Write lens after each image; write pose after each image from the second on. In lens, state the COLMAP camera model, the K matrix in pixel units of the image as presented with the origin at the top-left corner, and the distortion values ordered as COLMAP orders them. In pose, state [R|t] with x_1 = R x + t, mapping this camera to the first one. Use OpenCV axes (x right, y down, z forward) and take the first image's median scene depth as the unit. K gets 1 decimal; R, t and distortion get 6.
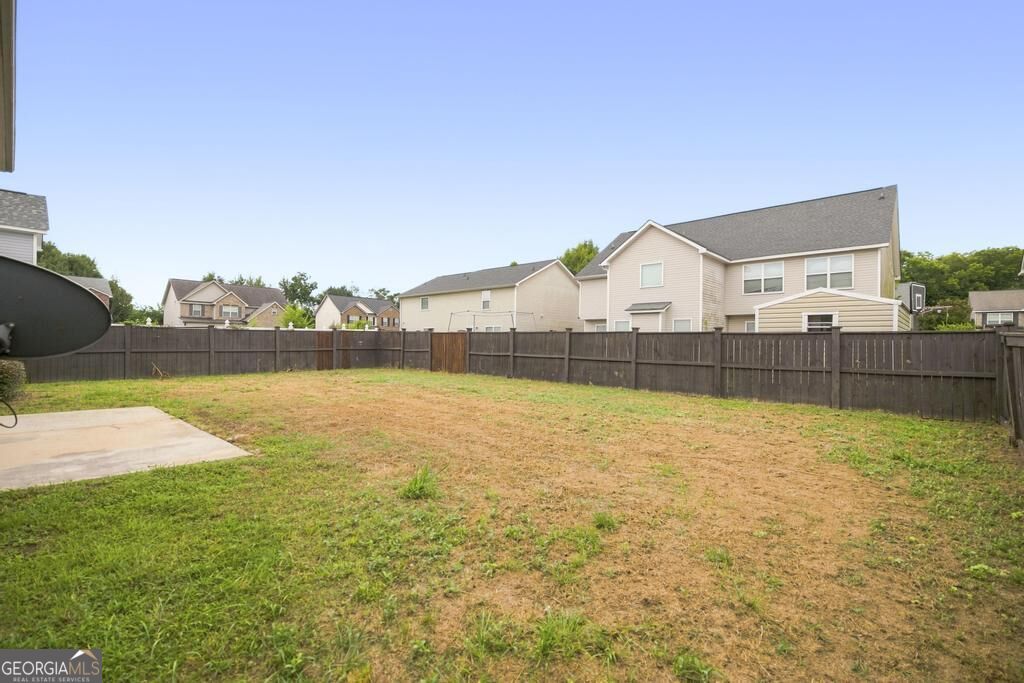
lens RADIAL K [[438.9, 0, 522.6], [0, 438.9, 344.1], [0, 0, 1]] dist [0.010154, -0.000997]
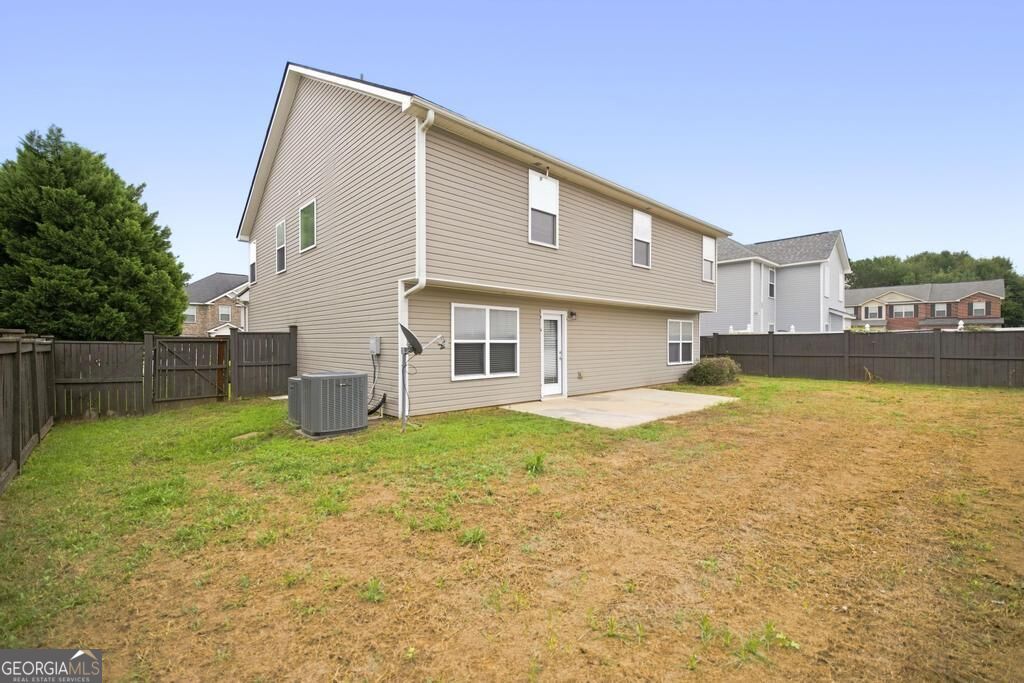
lens RADIAL K [[438.9, 0, 518.1], [0, 438.9, 339.9], [0, 0, 1]] dist [0.010154, -0.000997]
pose [[-0.094058, -0.020178, -0.995362, 0.235930], [-0.001935, 0.999796, -0.020085, 0.000473], [0.995565, 0.000036, -0.094078, 0.249330]]
